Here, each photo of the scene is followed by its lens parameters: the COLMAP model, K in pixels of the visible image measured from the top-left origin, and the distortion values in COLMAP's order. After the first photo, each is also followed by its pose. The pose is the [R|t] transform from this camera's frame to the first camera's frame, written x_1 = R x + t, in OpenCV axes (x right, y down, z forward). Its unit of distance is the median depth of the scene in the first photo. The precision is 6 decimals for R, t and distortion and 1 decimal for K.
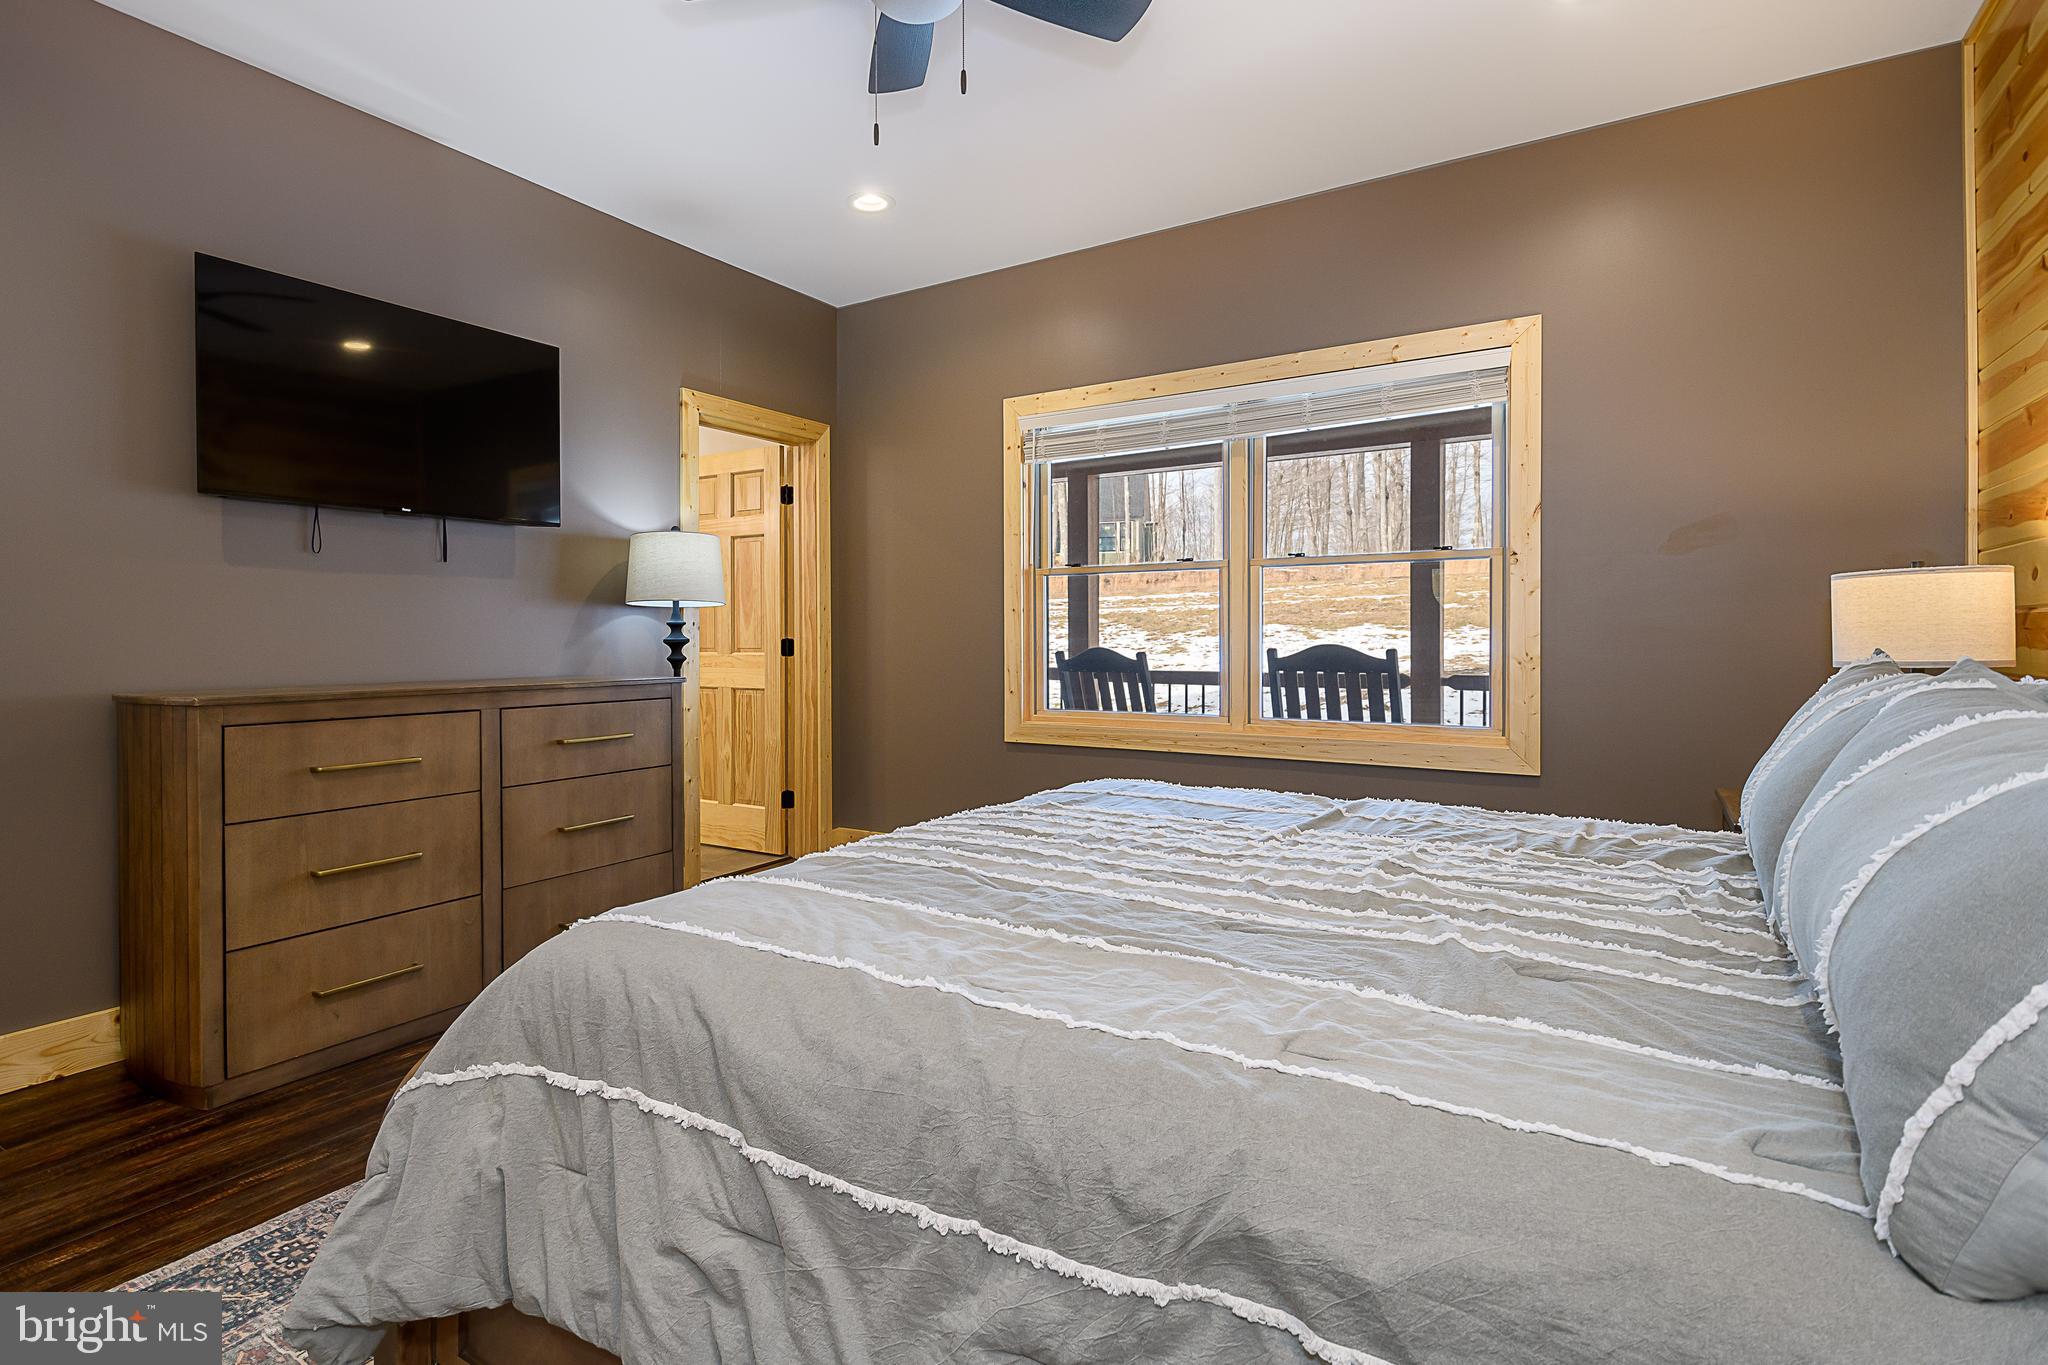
lens RADIAL K [[1003.3, 0, 1031.4], [0, 1003.3, 645.1], [0, 0, 1]] dist [0.019709, -0.010623]
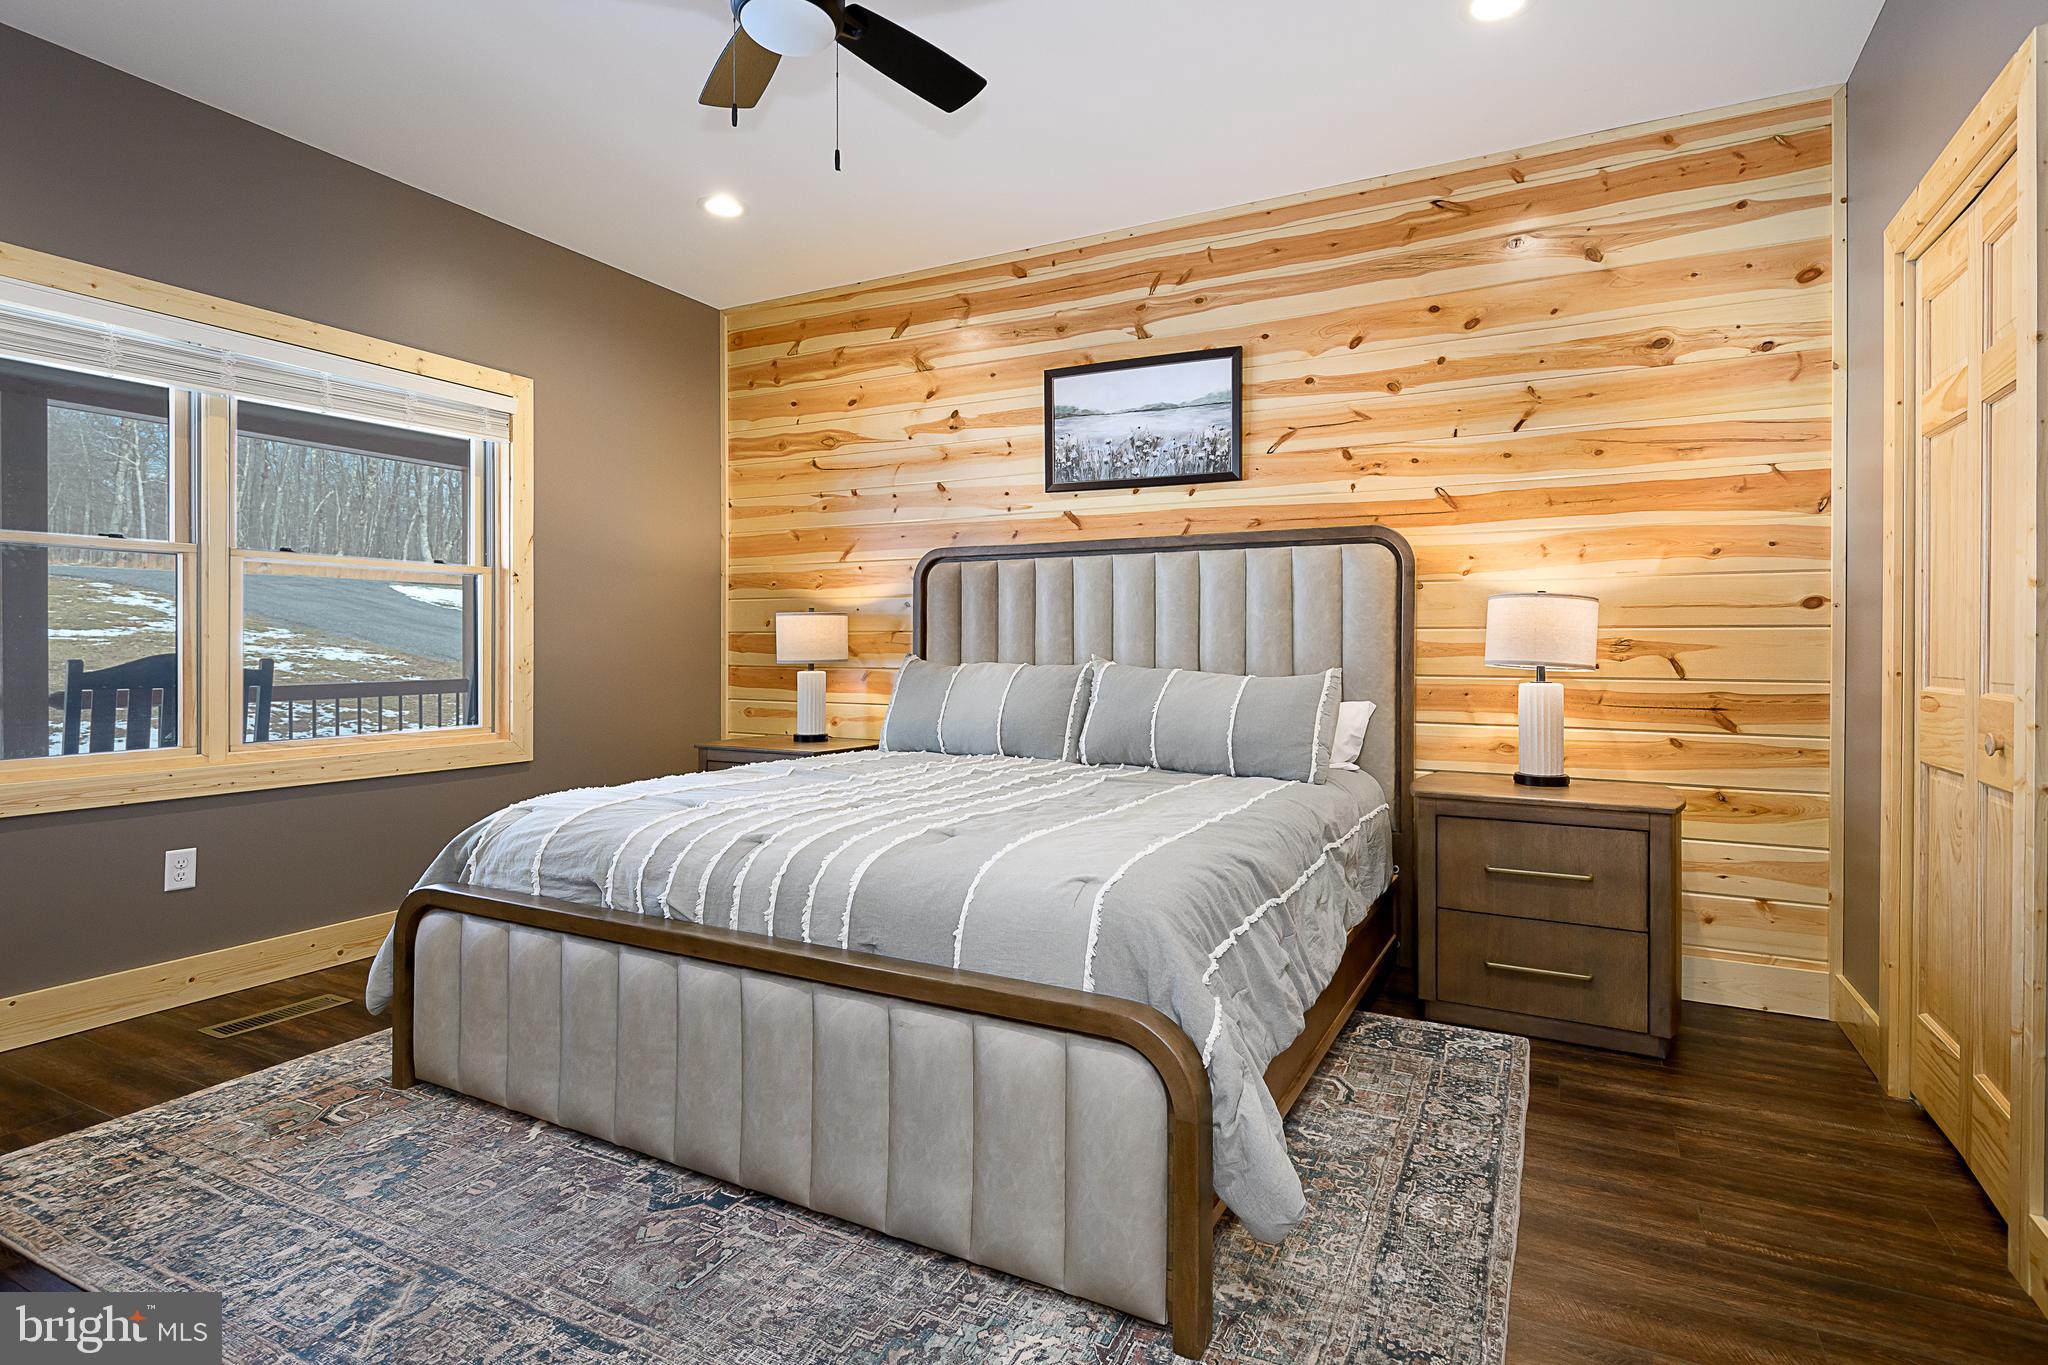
lens RADIAL K [[1003.3, 0, 1031.4], [0, 1003.3, 645.1], [0, 0, 1]] dist [0.019709, -0.010623]
pose [[-0.075269, 0.003059, 0.997159, -0.678561], [0.003008, 0.999991, -0.002840, -0.001661], [-0.997159, 0.002786, -0.075278, 0.440522]]
